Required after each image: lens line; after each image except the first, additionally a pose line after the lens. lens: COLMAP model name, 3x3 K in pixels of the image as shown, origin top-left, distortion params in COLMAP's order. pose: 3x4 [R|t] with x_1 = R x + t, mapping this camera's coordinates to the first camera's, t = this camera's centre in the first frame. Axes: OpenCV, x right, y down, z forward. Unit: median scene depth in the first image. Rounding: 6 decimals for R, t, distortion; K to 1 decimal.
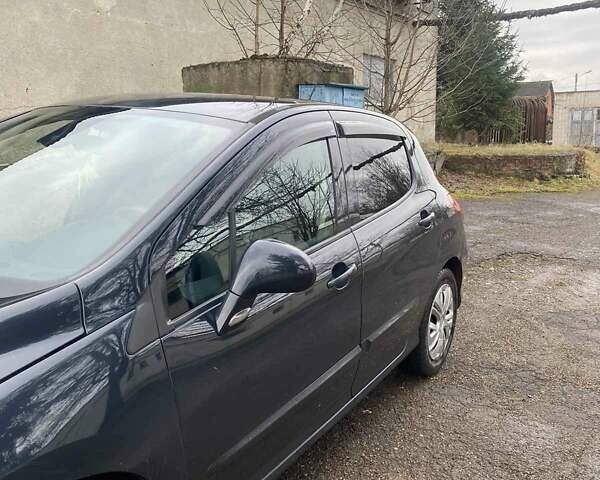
lens RADIAL K [[592.5, 0, 301.0], [0, 592.5, 238.5], [0, 0, 1]] dist [0.088975, -0.220942]
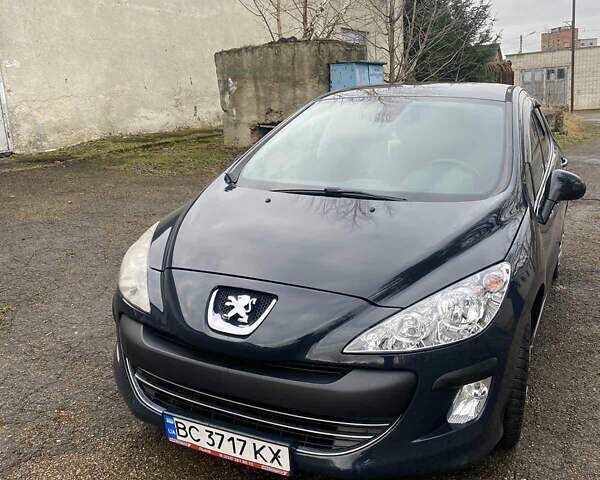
lens RADIAL K [[606.0, 0, 300.0], [0, 606.0, 225.4], [0, 0, 1]] dist [0.082341, -0.240487]
pose [[0.994606, -0.069607, 0.076905, -0.153843], [0.068282, 0.997471, 0.019729, 0.013980], [-0.078084, -0.014371, 0.996843, -0.117140]]
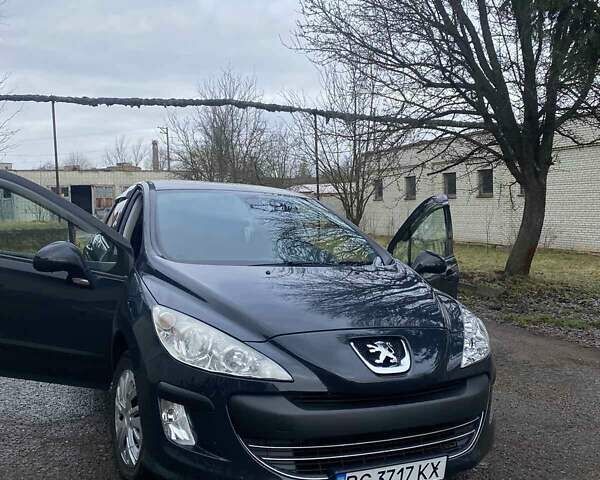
lens RADIAL K [[592.5, 0, 301.0], [0, 592.5, 238.5], [0, 0, 1]] dist [0.088975, -0.220942]
pose [[0.564114, -0.051914, 0.824063, -0.359463], [0.154717, 0.986990, -0.043734, 0.006333], [-0.811072, 0.152168, 0.564807, -0.025305]]
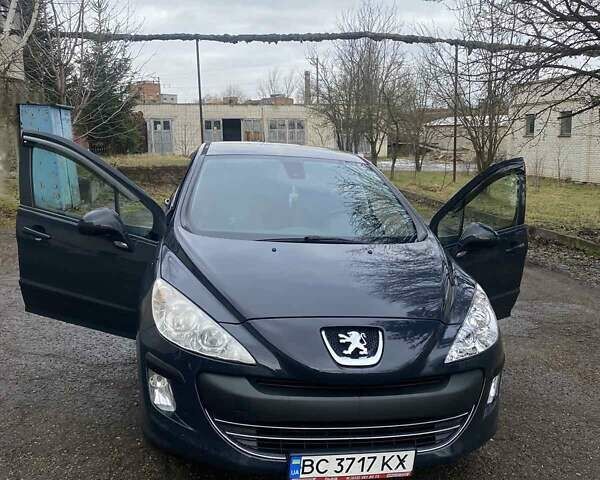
lens RADIAL K [[592.5, 0, 301.0], [0, 592.5, 238.5], [0, 0, 1]] dist [0.088975, -0.220942]
pose [[0.744672, -0.109401, 0.658404, -0.317888], [0.116611, 0.992628, 0.033045, -0.005244], [-0.657165, 0.052170, 0.751939, -0.074489]]
